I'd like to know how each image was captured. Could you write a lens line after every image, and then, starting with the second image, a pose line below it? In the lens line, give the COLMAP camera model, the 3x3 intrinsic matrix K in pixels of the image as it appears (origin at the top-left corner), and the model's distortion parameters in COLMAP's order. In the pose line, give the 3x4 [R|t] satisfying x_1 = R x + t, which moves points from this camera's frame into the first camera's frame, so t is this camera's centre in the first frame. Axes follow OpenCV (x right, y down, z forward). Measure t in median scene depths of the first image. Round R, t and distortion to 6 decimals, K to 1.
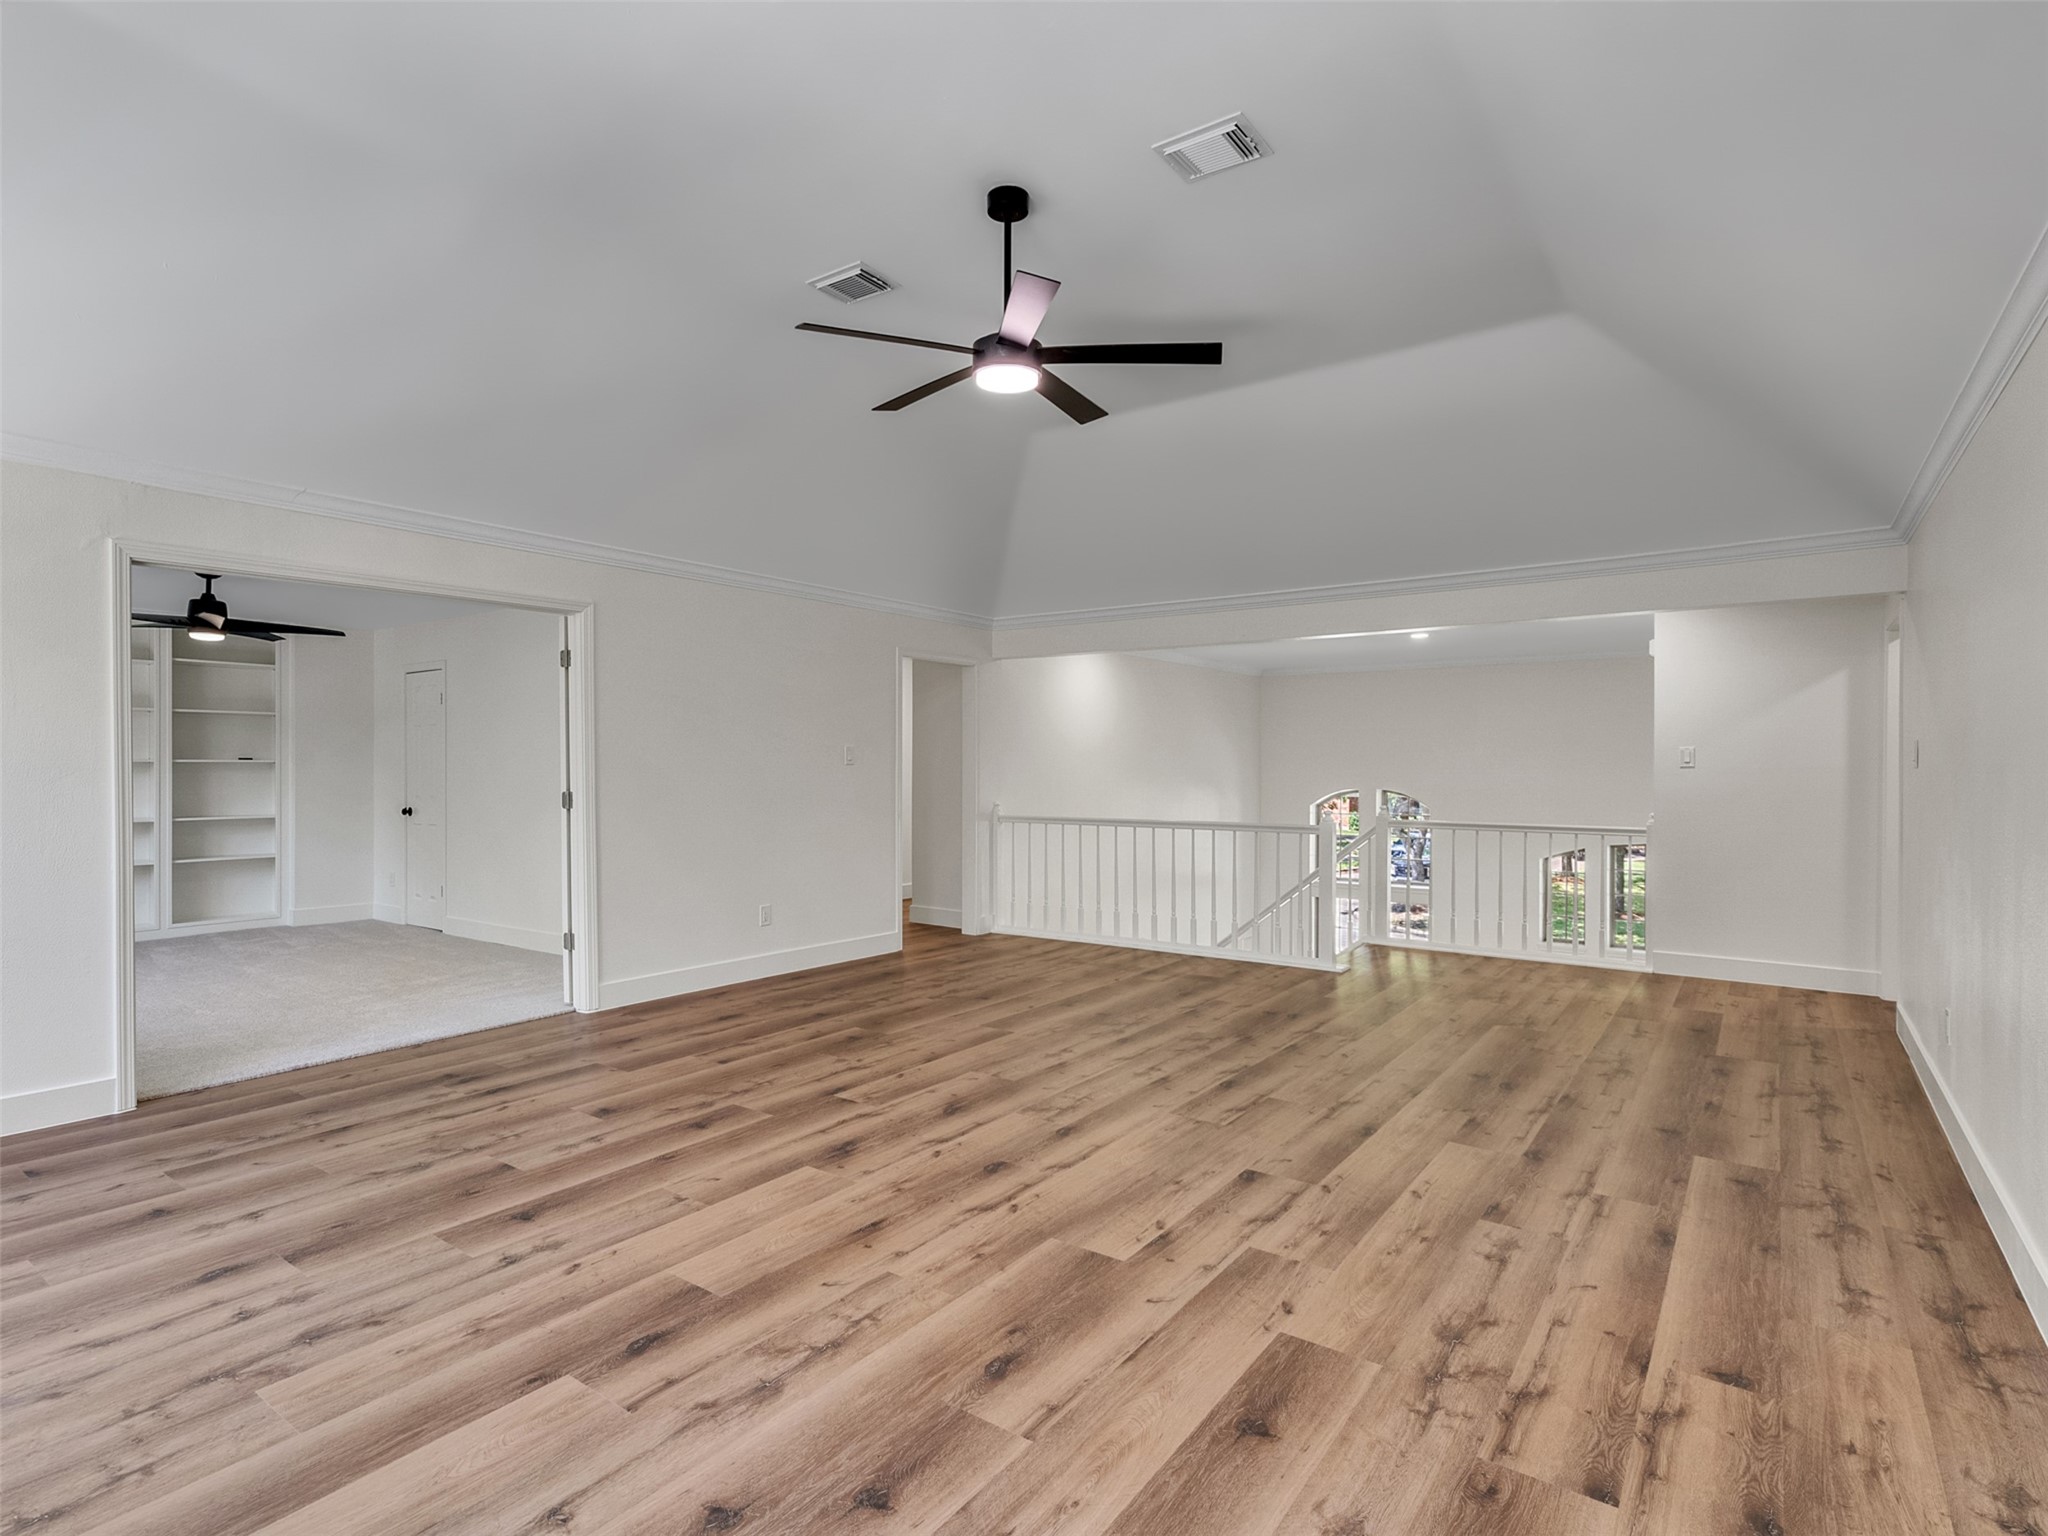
lens RADIAL K [[1043.6, 0, 1003.7], [0, 1043.6, 766.2], [0, 0, 1]] dist [-0.003615, 0.001520]
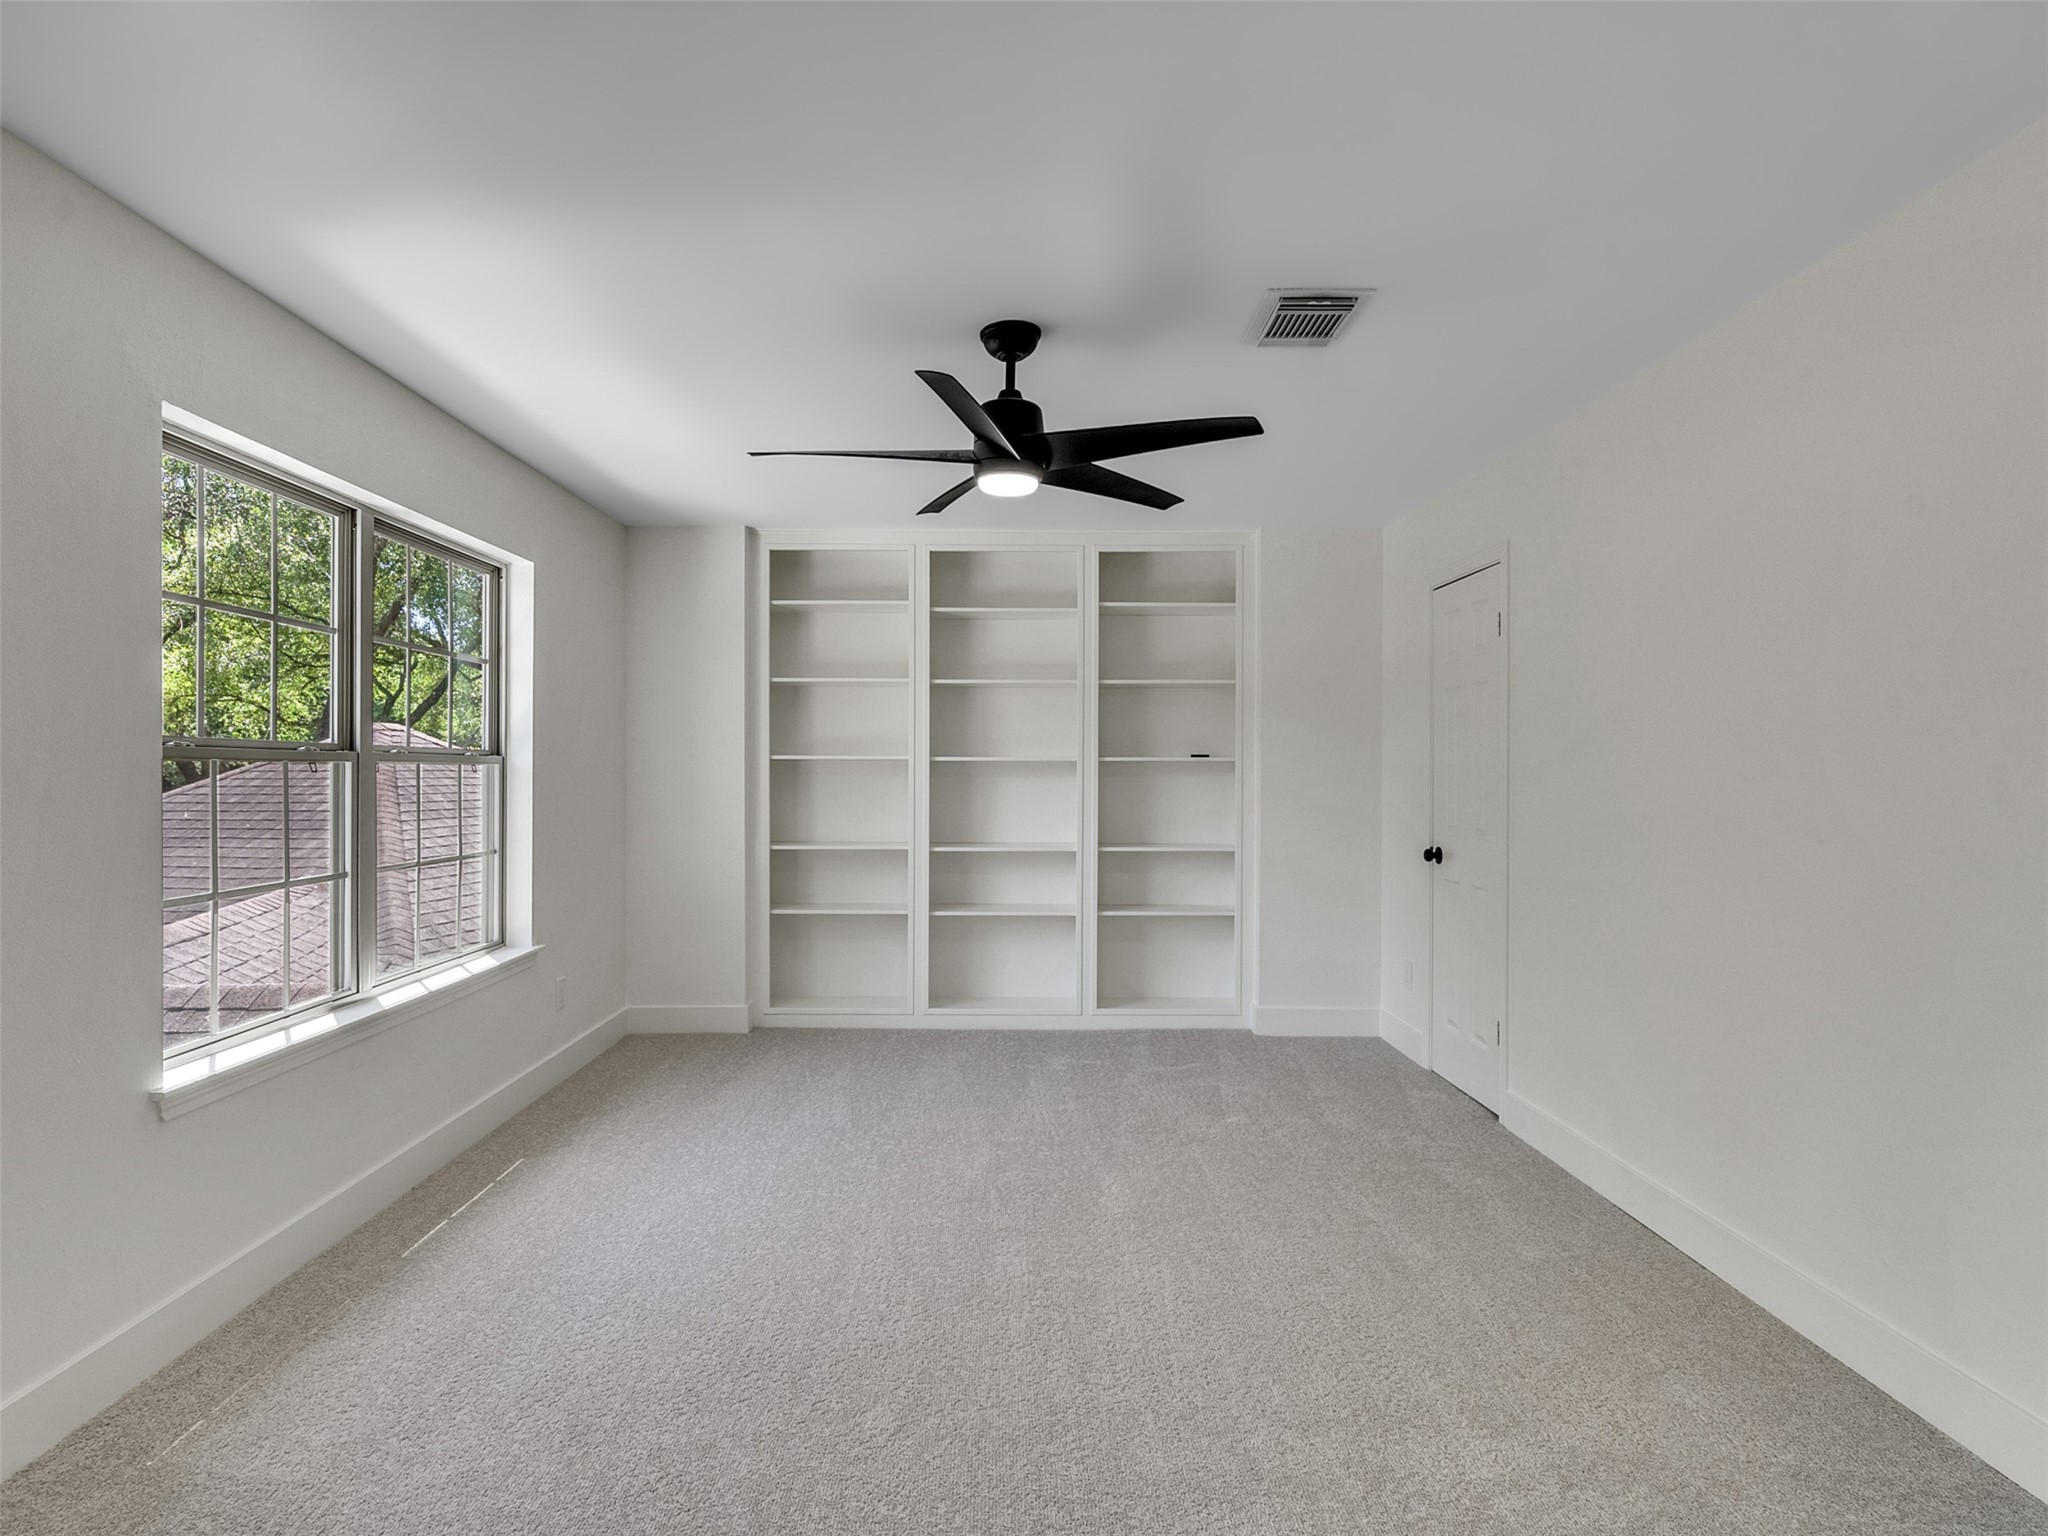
lens RADIAL K [[1043.6, 0, 1008.9], [0, 1043.6, 763.0], [0, 0, 1]] dist [-0.003615, 0.001520]
pose [[0.615594, -0.007477, -0.788028, -0.292022], [0.008401, 0.999960, -0.002925, -0.002278], [0.788018, -0.004820, 0.615633, 0.512835]]
